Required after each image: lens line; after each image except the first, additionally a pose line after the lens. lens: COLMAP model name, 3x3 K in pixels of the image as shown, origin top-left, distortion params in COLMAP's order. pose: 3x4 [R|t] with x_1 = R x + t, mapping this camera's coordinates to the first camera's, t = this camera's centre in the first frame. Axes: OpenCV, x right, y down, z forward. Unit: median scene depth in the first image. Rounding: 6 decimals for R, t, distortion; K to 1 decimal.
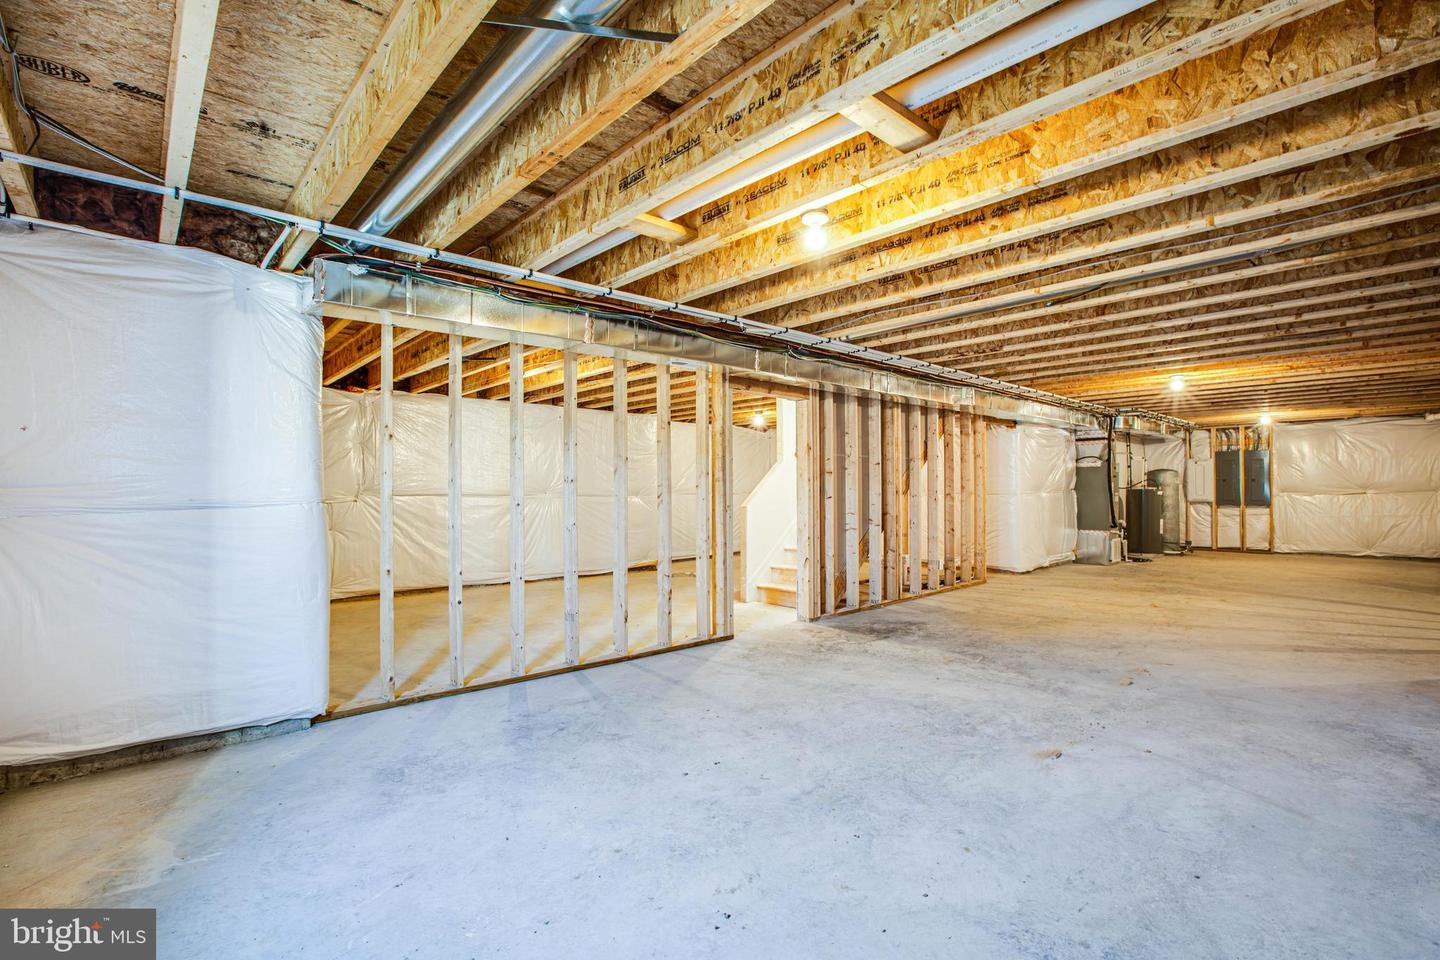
lens RADIAL K [[647.8, 0, 721.5], [0, 647.8, 488.3], [0, 0, 1]] dist [-0.055337, 0.019235]
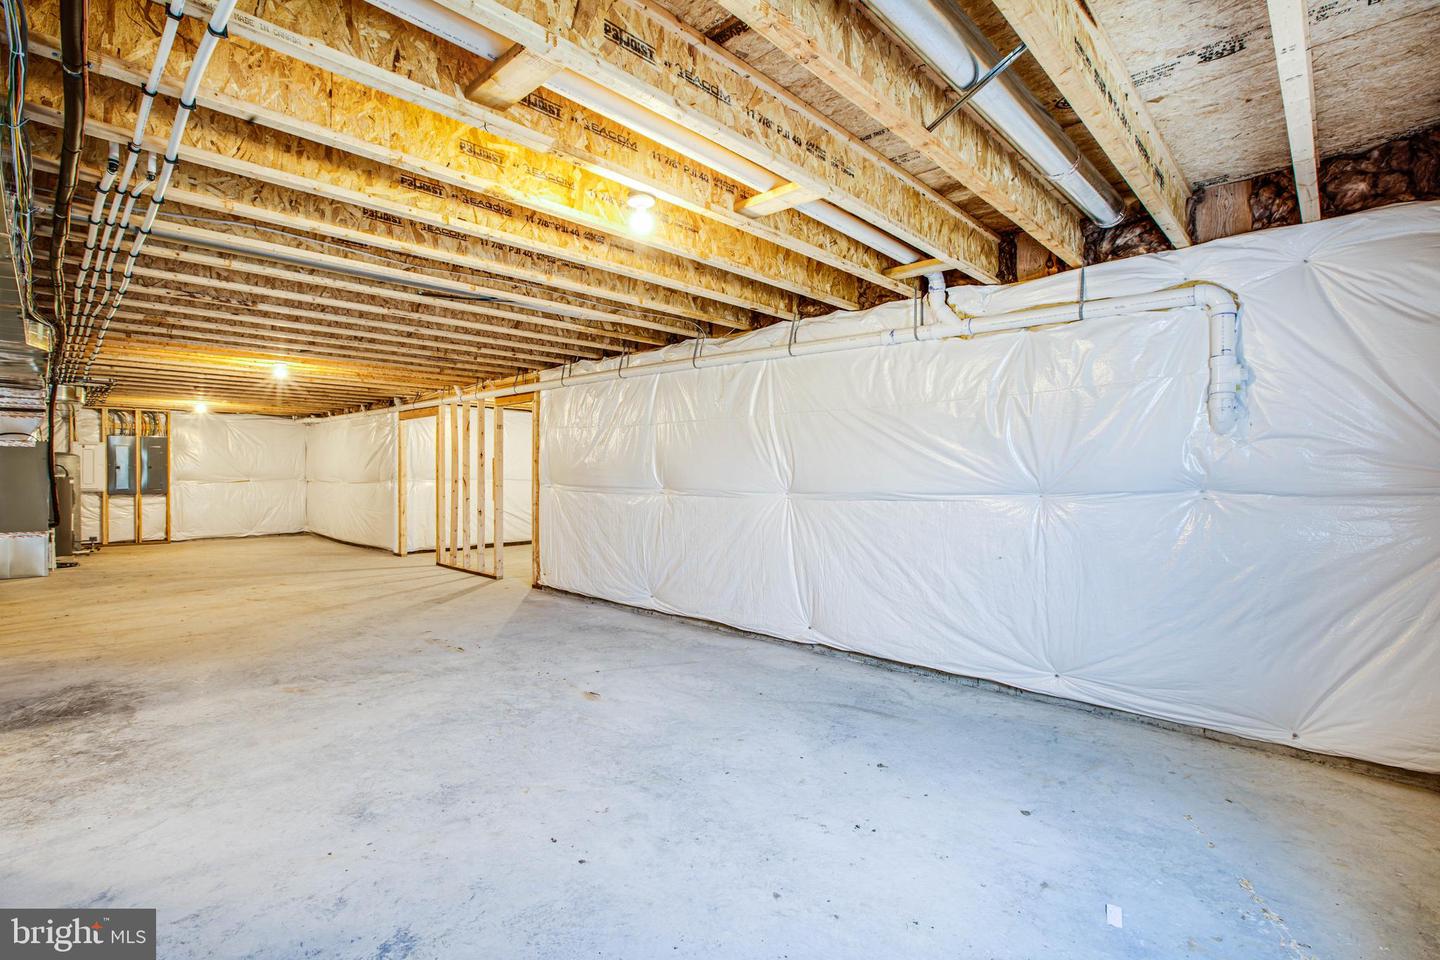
lens RADIAL K [[665.5, 0, 720.0], [0, 665.5, 480.0], [0, 0, 1]] dist [-0.060151, 0.021774]
pose [[-0.051990, -0.002935, 0.998643, -0.624876], [-0.002884, 0.999992, 0.002789, 0.001114], [-0.998643, -0.002735, -0.051998, 0.673907]]
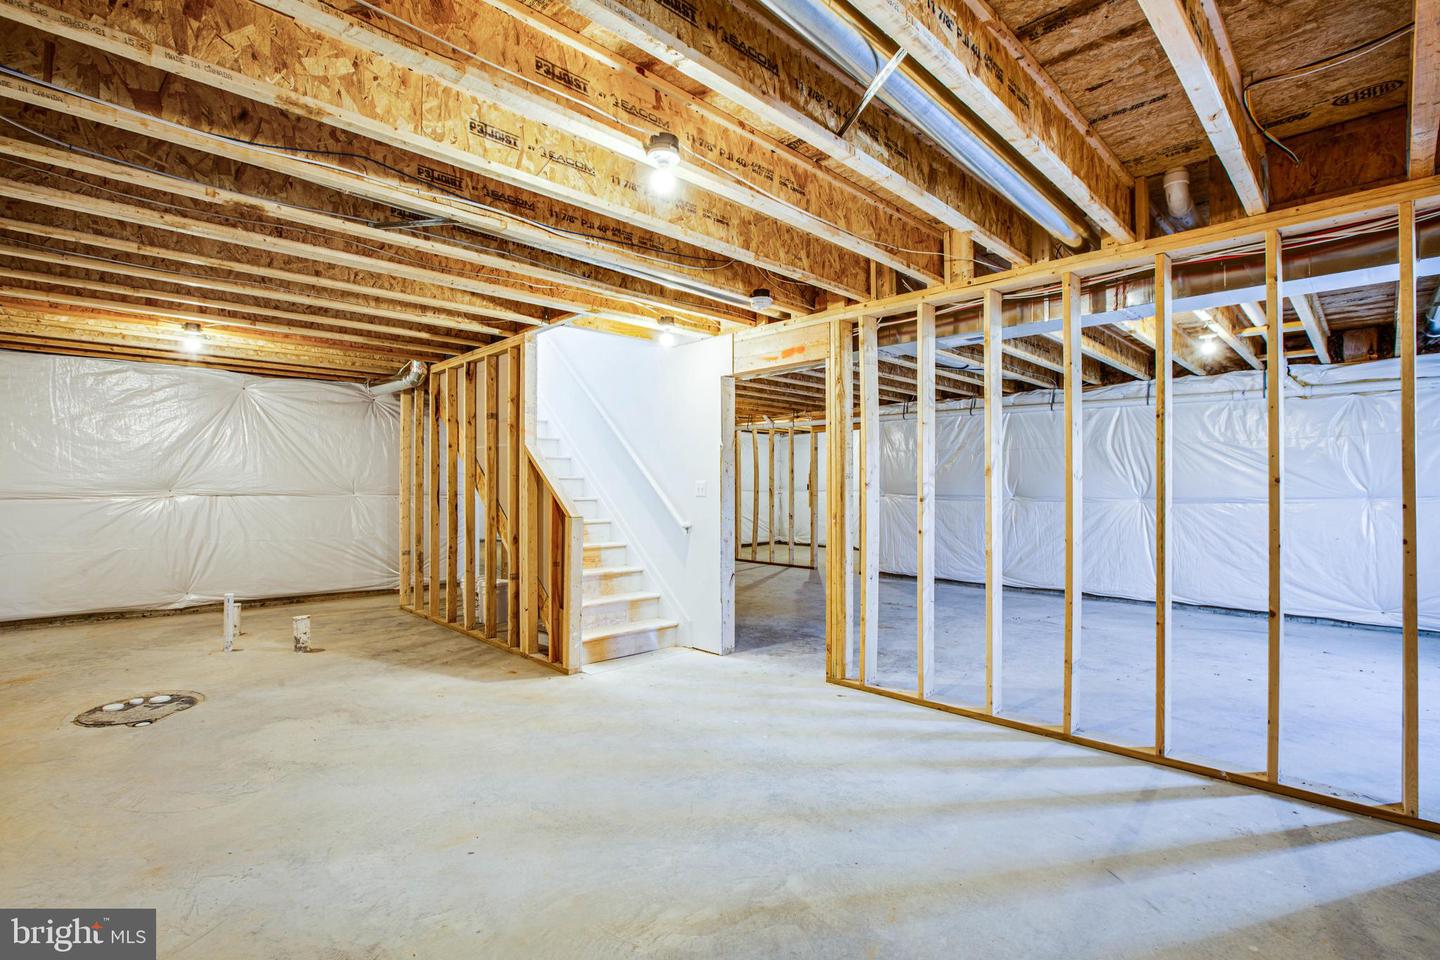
lens RADIAL K [[665.5, 0, 720.0], [0, 665.5, 480.0], [0, 0, 1]] dist [-0.060151, 0.021774]
pose [[-0.022603, 0.013214, 0.999657, -1.137357], [-0.002378, 0.999909, -0.013271, 0.004524], [-0.999742, -0.002677, -0.022570, 1.684543]]
